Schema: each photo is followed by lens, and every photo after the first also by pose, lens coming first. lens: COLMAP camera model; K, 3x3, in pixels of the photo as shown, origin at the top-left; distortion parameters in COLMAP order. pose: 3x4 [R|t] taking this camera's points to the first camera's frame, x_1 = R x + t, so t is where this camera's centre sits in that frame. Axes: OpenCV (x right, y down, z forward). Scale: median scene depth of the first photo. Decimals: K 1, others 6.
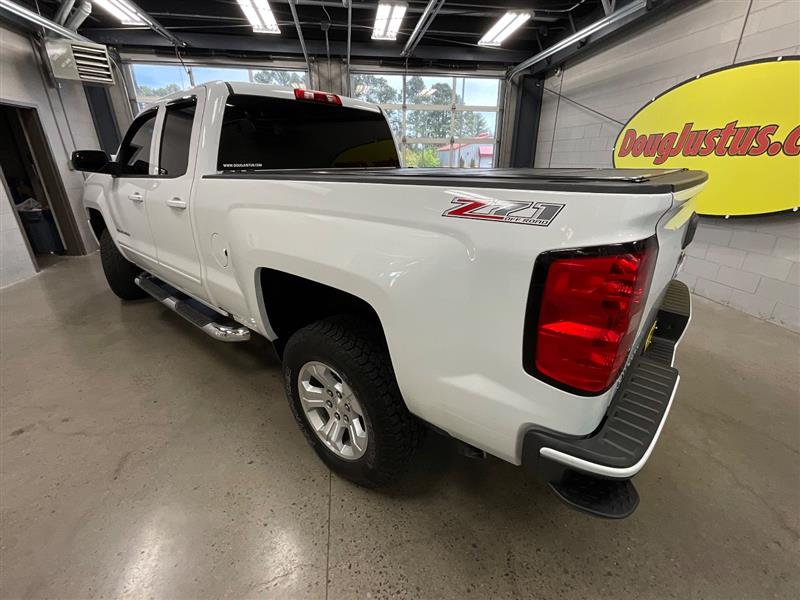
lens RADIAL K [[347.5, 0, 402.4], [0, 347.5, 301.5], [0, 0, 1]] dist [0.019625, -0.009376]
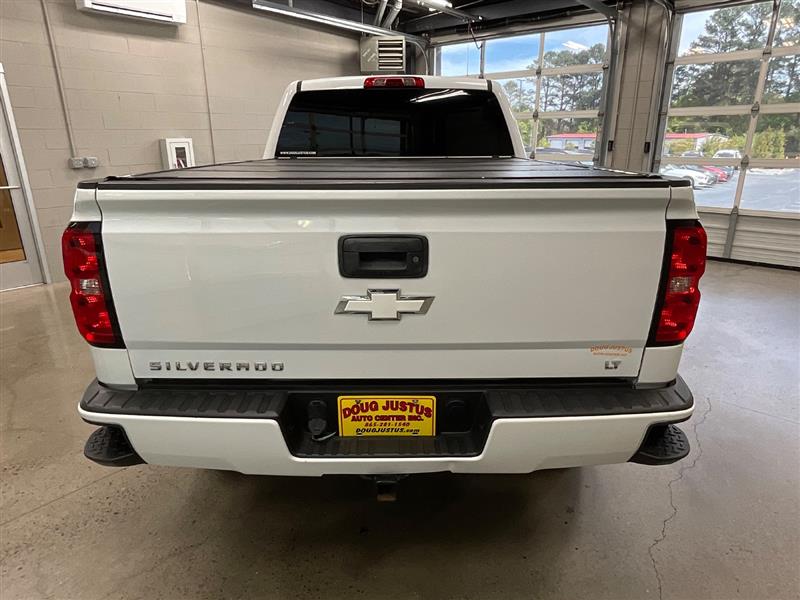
lens RADIAL K [[501.3, 0, 398.3], [0, 501.3, 307.8], [0, 0, 1]] dist [-0.022686, 0.002734]
pose [[0.637809, 0.246452, -0.729699, 0.401297], [-0.283249, 0.956083, 0.075332, -0.050268], [0.716219, 0.158639, 0.679606, 0.088891]]
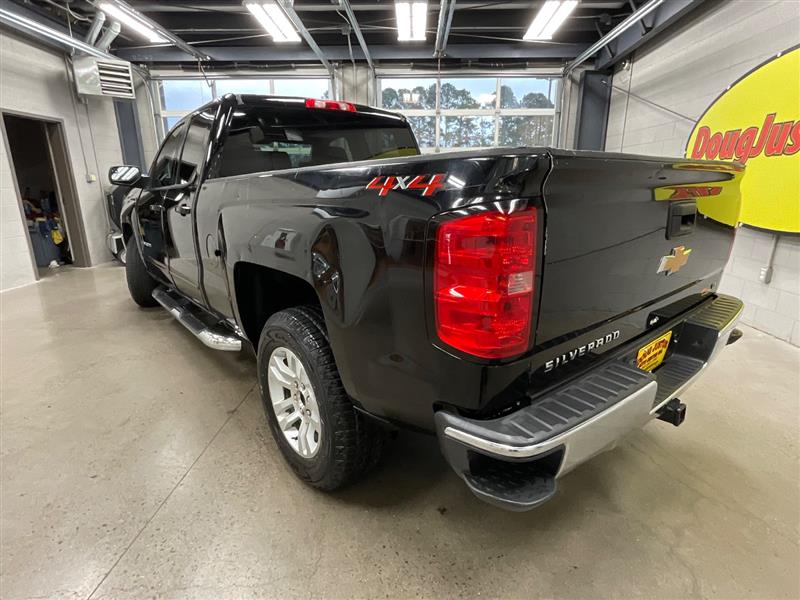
lens RADIAL K [[426.4, 0, 402.6], [0, 426.4, 301.6], [0, 0, 1]] dist [-0.000910, 0.001545]
pose [[0.982413, 0.047831, -0.180493, 0.166126], [-0.067257, 0.992396, -0.103085, 0.026712], [0.174190, 0.113411, 0.978159, 0.012137]]
